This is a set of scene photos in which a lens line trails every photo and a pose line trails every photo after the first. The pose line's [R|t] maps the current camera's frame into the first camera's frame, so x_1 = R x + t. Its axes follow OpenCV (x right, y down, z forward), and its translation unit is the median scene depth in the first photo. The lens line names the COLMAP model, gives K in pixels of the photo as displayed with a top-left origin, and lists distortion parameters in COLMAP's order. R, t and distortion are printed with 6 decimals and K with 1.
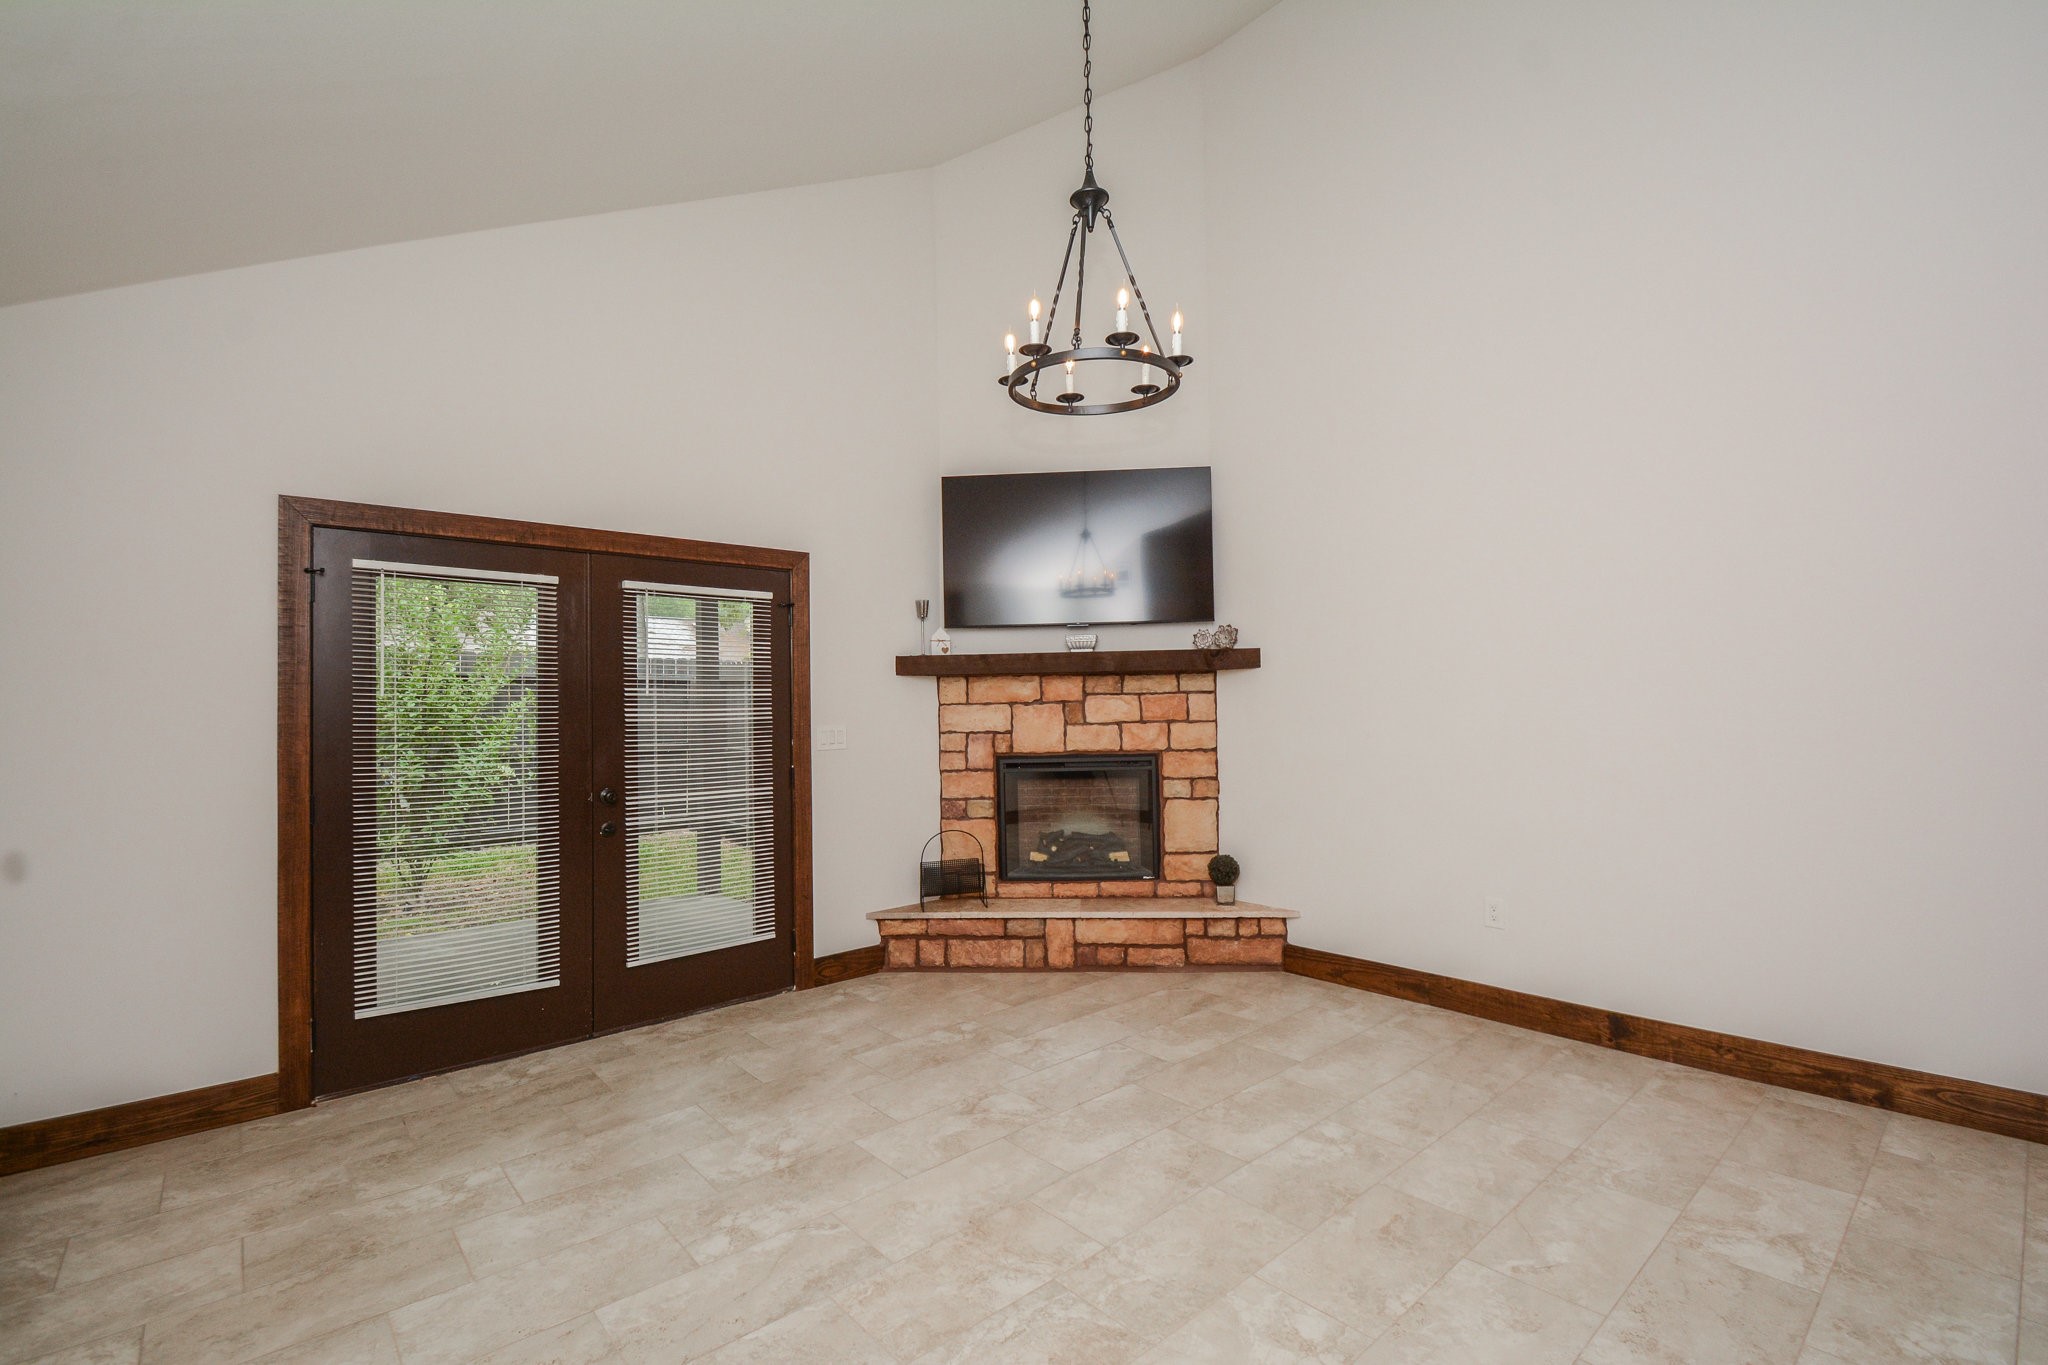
lens RADIAL K [[938.8, 0, 1009.7], [0, 938.8, 687.9], [0, 0, 1]] dist [0.009805, -0.012171]
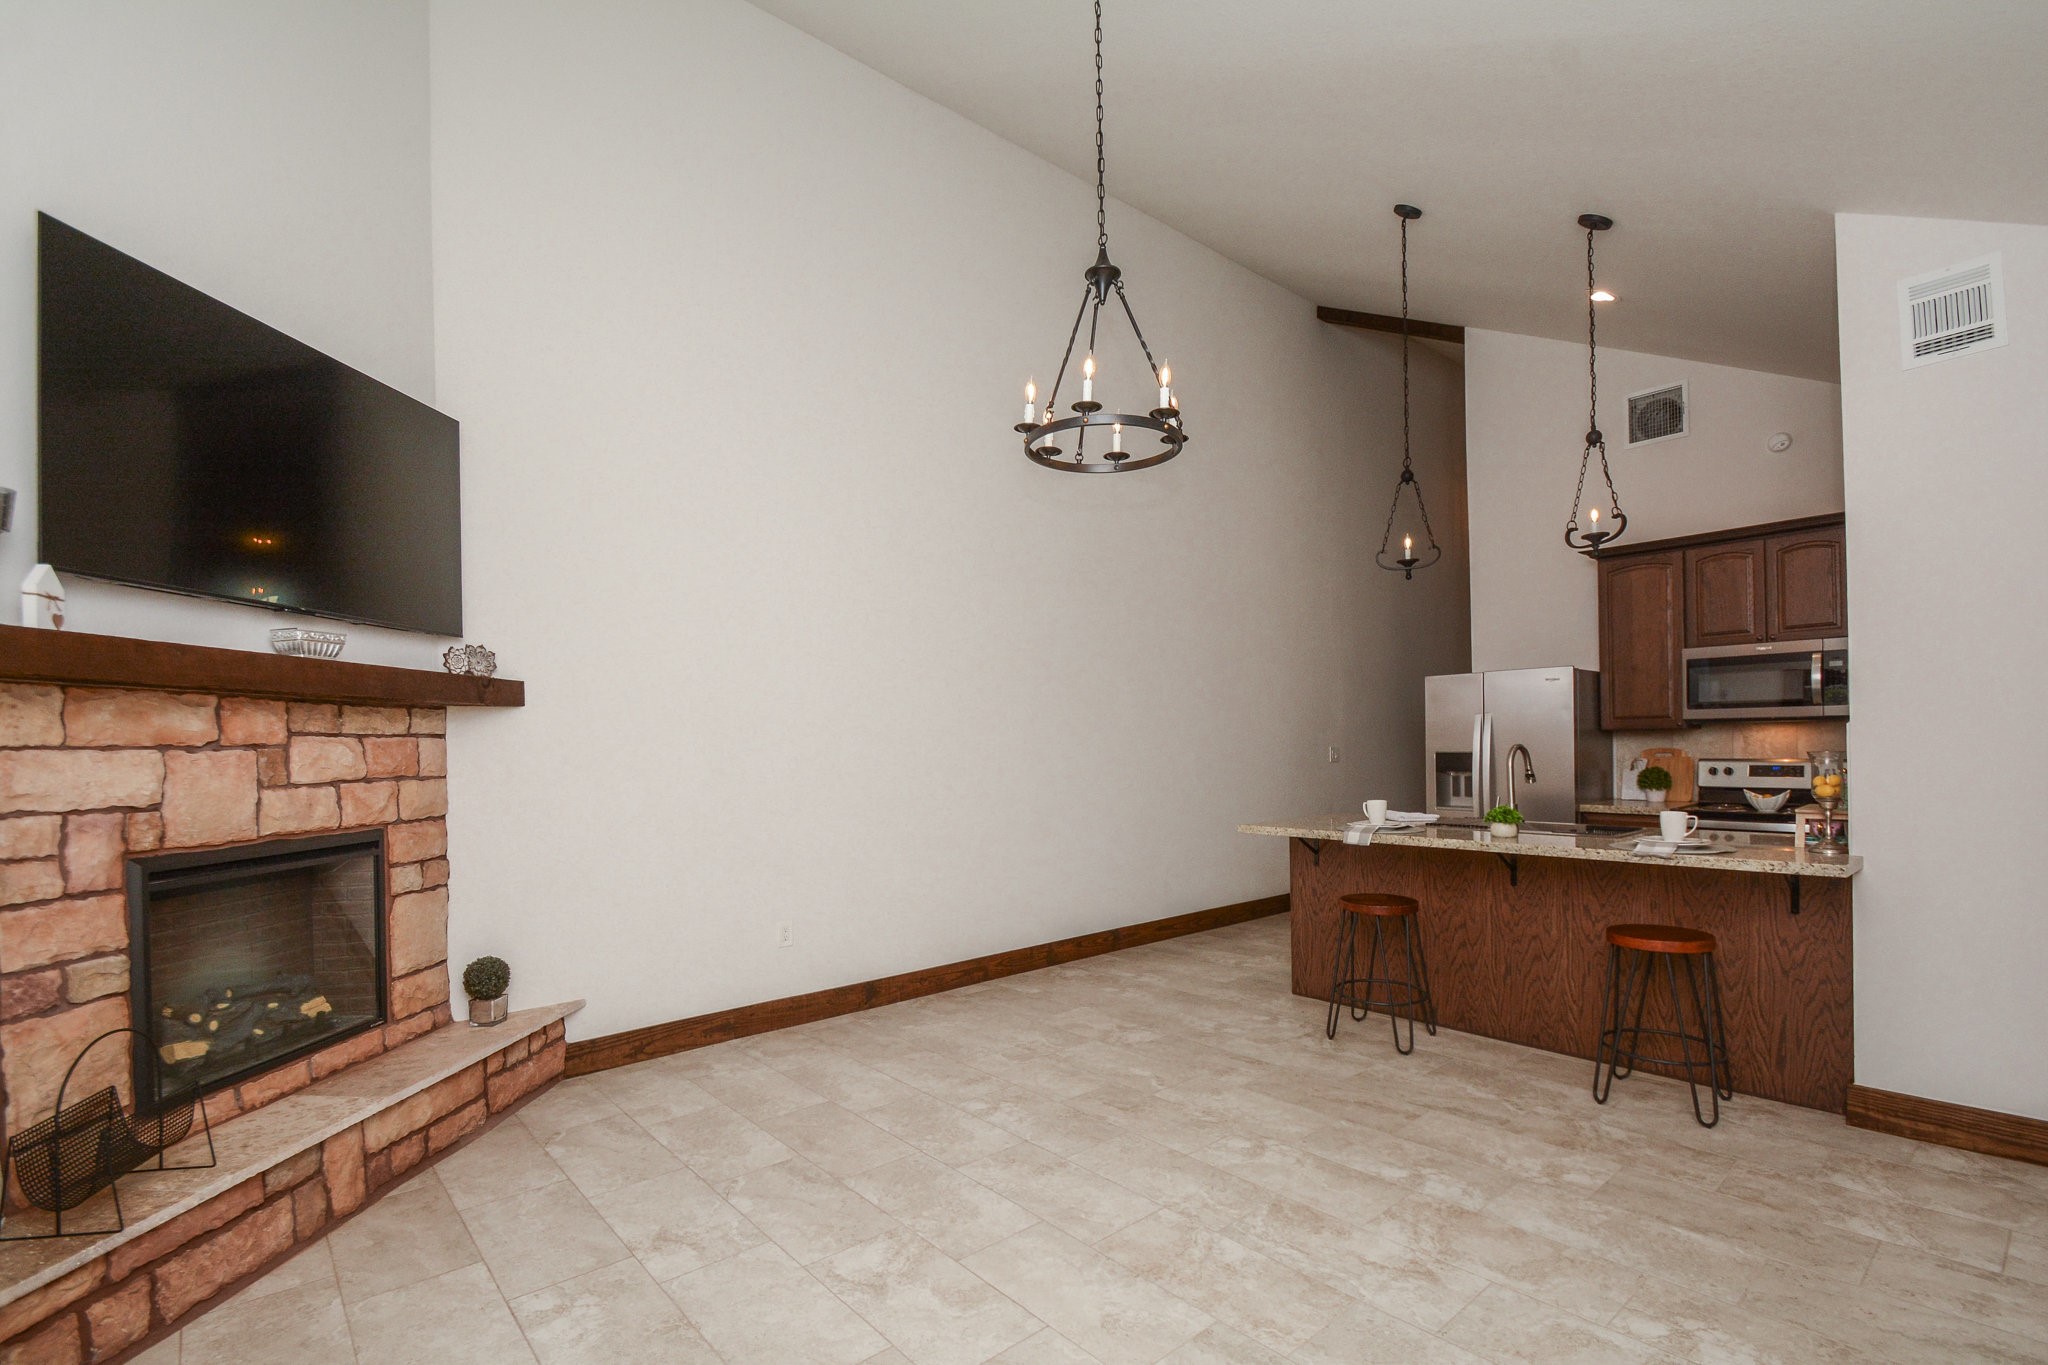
lens RADIAL K [[938.8, 0, 1025.2], [0, 938.8, 747.6], [0, 0, 1]] dist [0.009805, -0.012171]
pose [[-0.006914, 0.016414, 0.999841, -0.522411], [0.001806, 0.999864, -0.016402, 0.026996], [-0.999974, 0.001692, -0.006942, 0.592146]]
